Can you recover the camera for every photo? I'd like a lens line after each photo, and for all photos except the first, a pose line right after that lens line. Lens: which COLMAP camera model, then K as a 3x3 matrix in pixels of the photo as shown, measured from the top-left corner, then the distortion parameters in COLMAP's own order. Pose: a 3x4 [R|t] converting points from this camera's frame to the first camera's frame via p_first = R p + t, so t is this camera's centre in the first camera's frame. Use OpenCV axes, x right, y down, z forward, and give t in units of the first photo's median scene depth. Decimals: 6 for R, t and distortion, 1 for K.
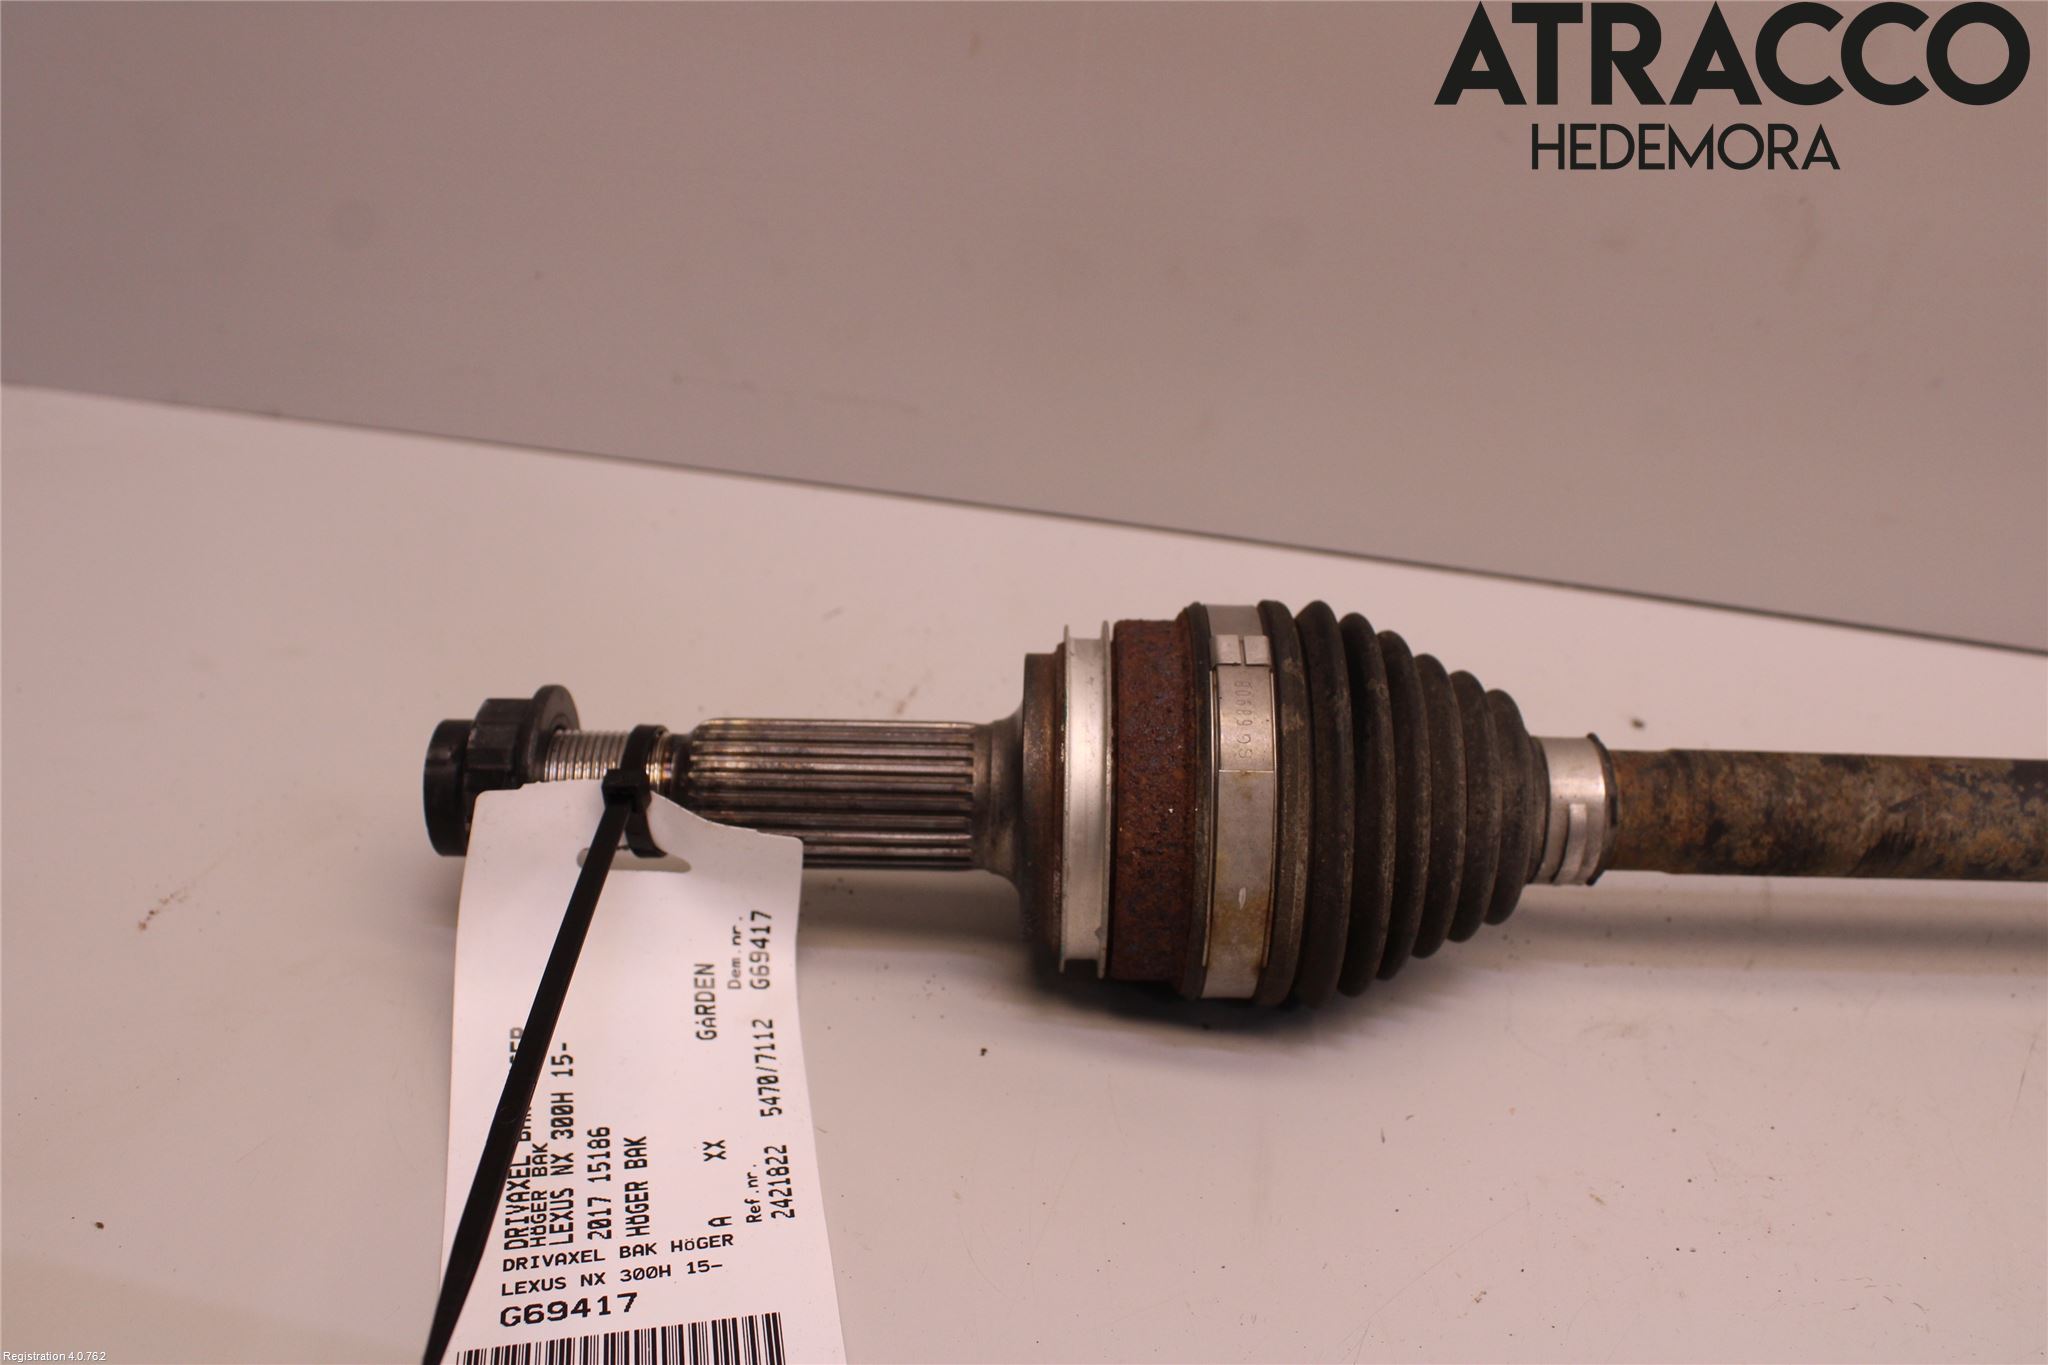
lens RADIAL K [[2041.4, 0, 1025.1], [0, 2041.4, 729.6], [0, 0, 1]] dist [-0.140011, 0.223415]
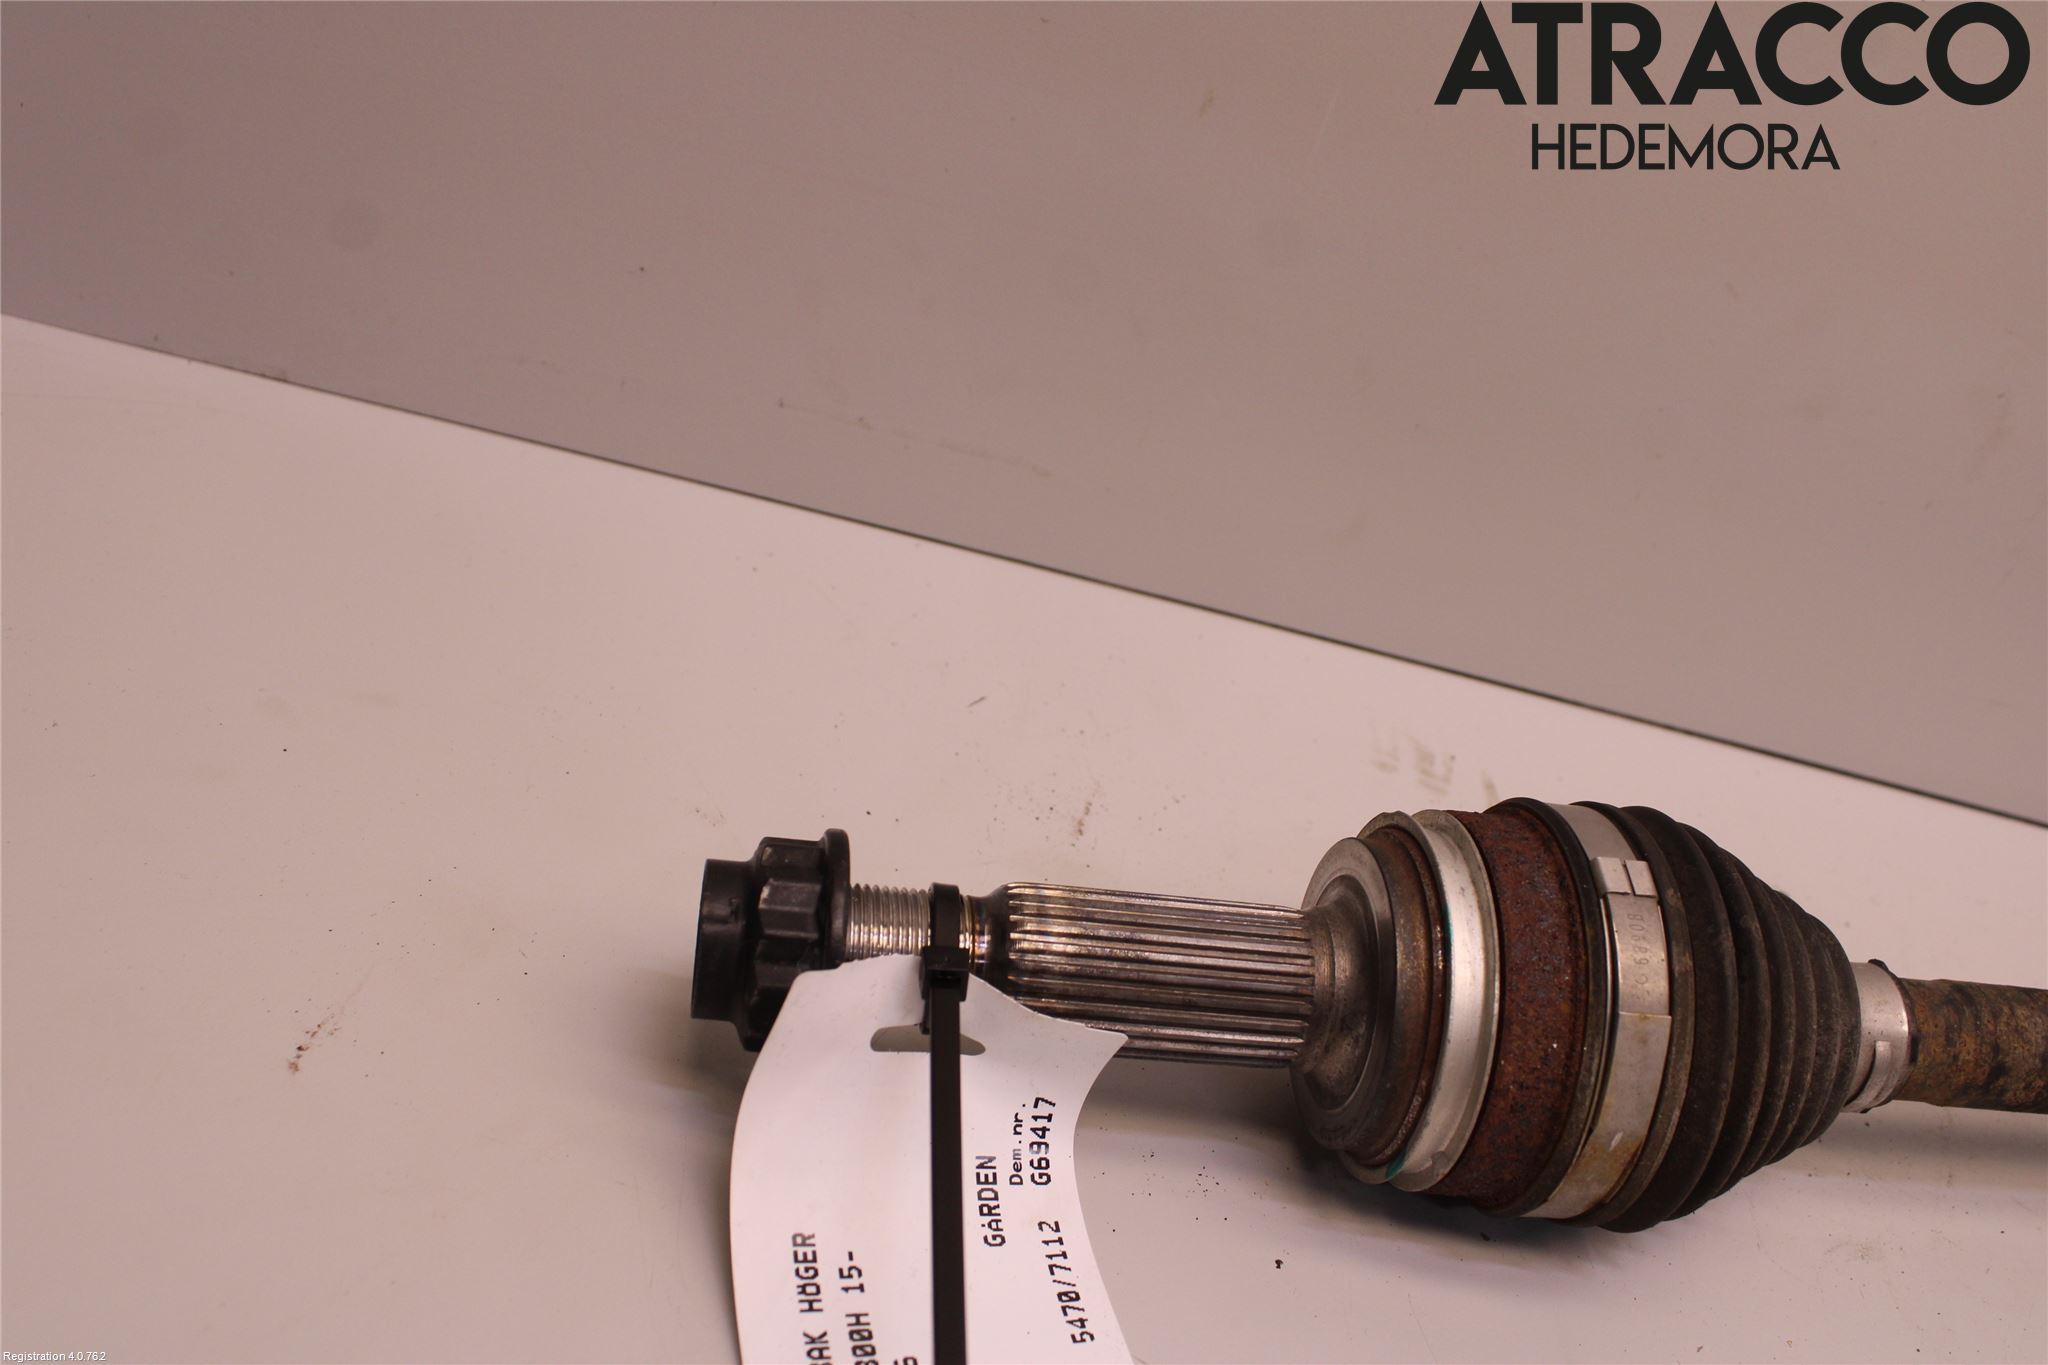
lens RADIAL K [[2041.4, 0, 1025.1], [0, 2041.4, 729.6], [0, 0, 1]] dist [-0.140011, 0.223415]
pose [[0.972391, 0.088753, 0.215820, -0.359459], [-0.100333, 0.994012, 0.043284, -0.114594], [-0.210686, -0.063743, 0.975473, 0.139941]]
